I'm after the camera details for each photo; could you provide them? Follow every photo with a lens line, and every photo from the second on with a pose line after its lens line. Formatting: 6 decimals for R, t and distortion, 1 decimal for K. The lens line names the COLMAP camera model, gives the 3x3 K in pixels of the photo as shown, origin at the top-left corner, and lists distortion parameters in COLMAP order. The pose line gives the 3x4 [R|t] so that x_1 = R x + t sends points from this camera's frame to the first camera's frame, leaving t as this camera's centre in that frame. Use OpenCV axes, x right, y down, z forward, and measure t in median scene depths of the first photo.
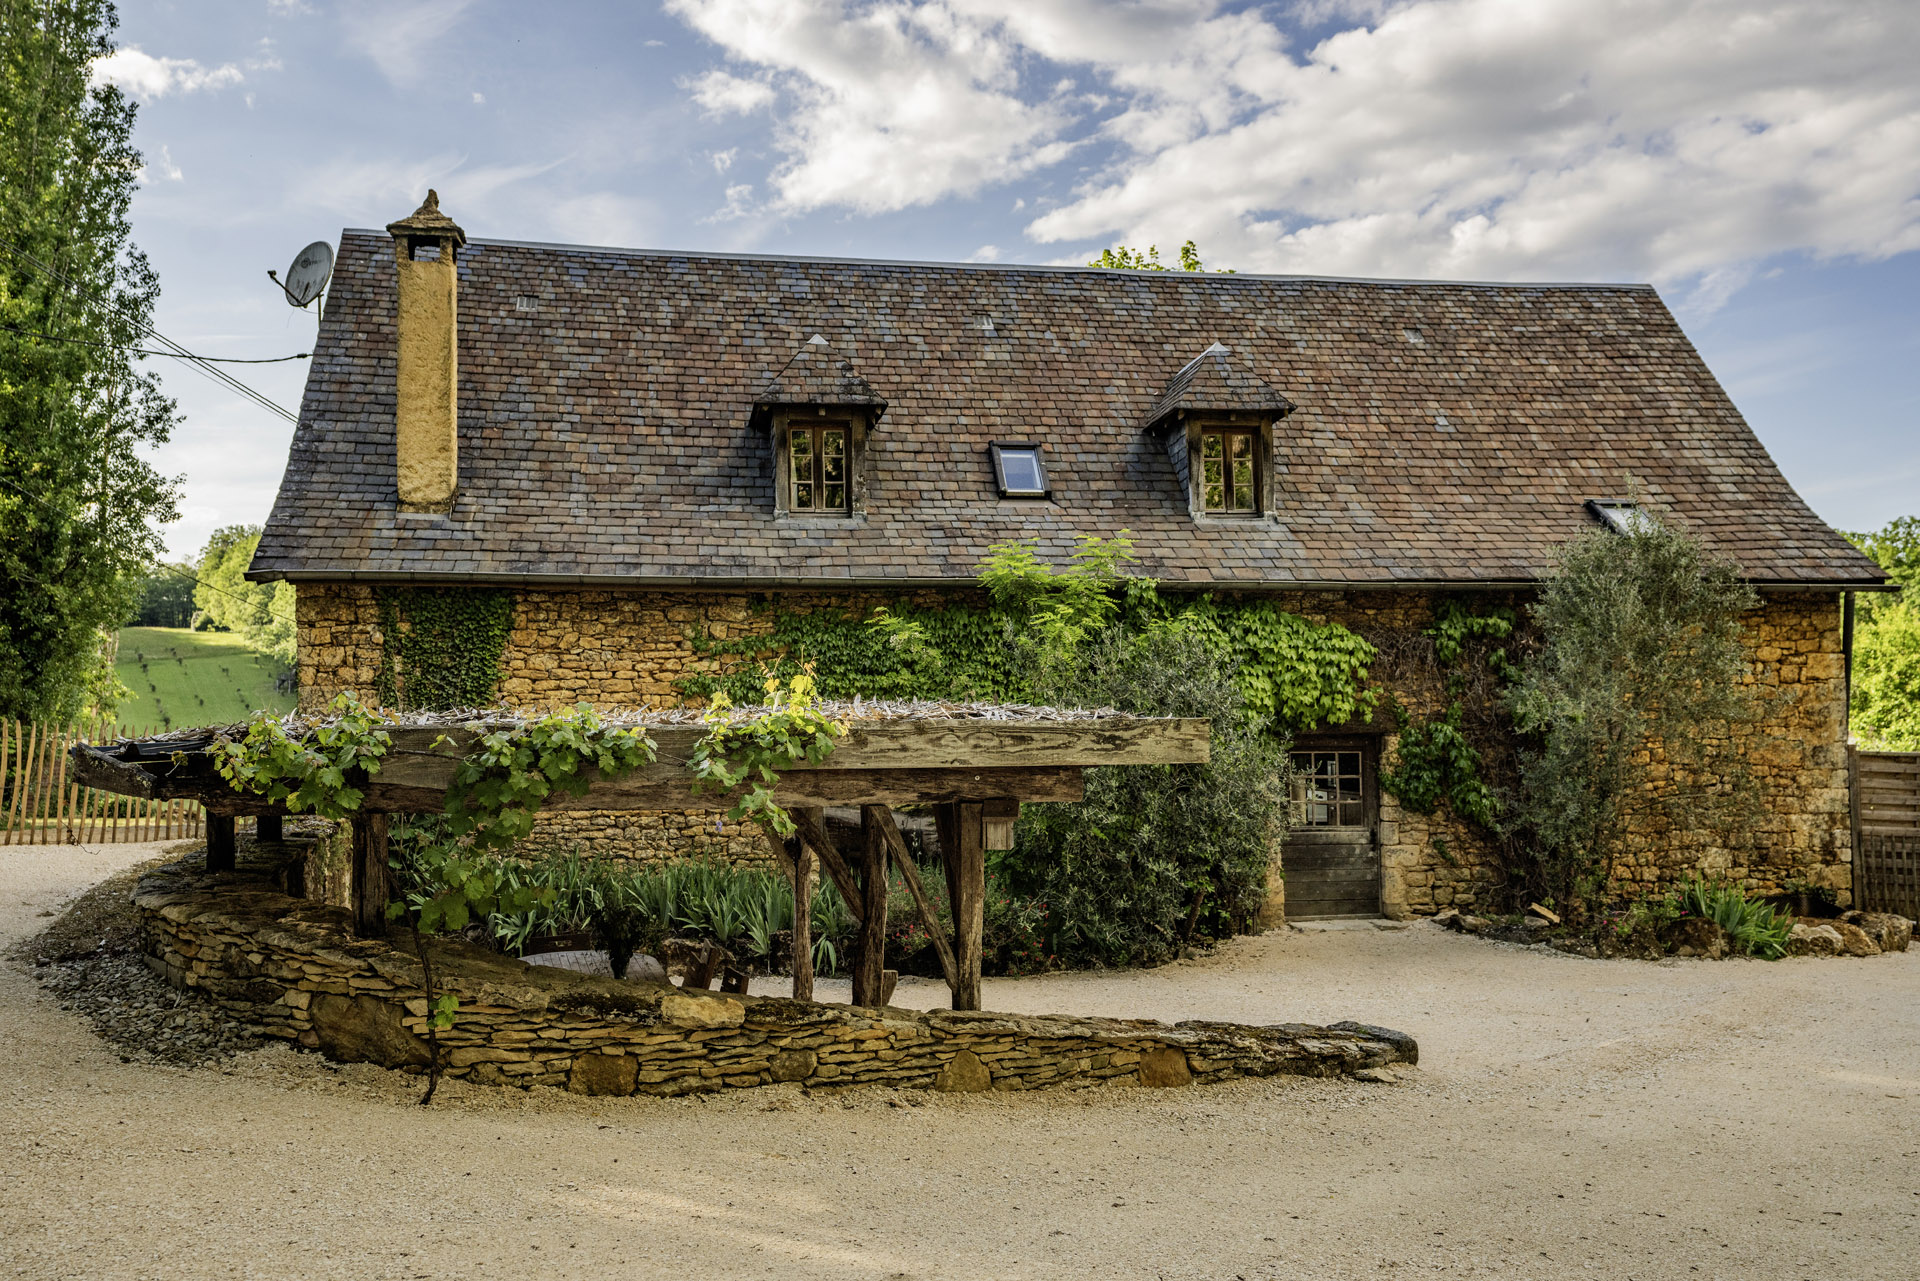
lens RADIAL K [[1552.0, 0, 958.4], [0, 1552.0, 644.3], [0, 0, 1]] dist [0.061837, -0.001563]
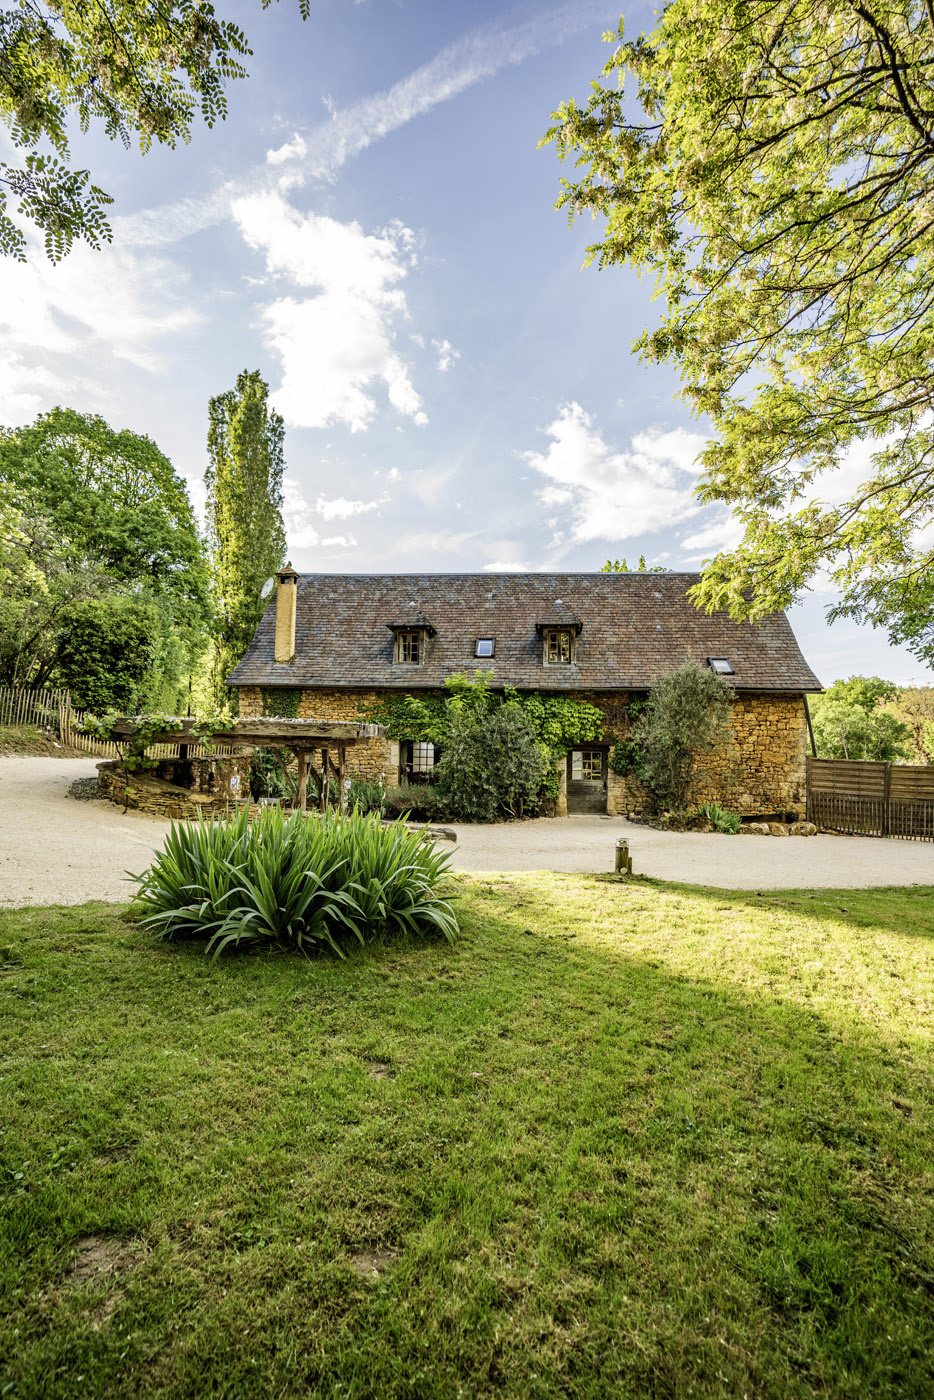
lens RADIAL K [[639.7, 0, 468.3], [0, 639.7, 696.9], [0, 0, 1]] dist [-0.029846, -0.000129]
pose [[0.962614, 0.008535, -0.270743, 0.341631], [-0.017484, 0.999377, -0.030657, 0.012596], [0.270312, 0.034245, 0.962163, -0.111357]]
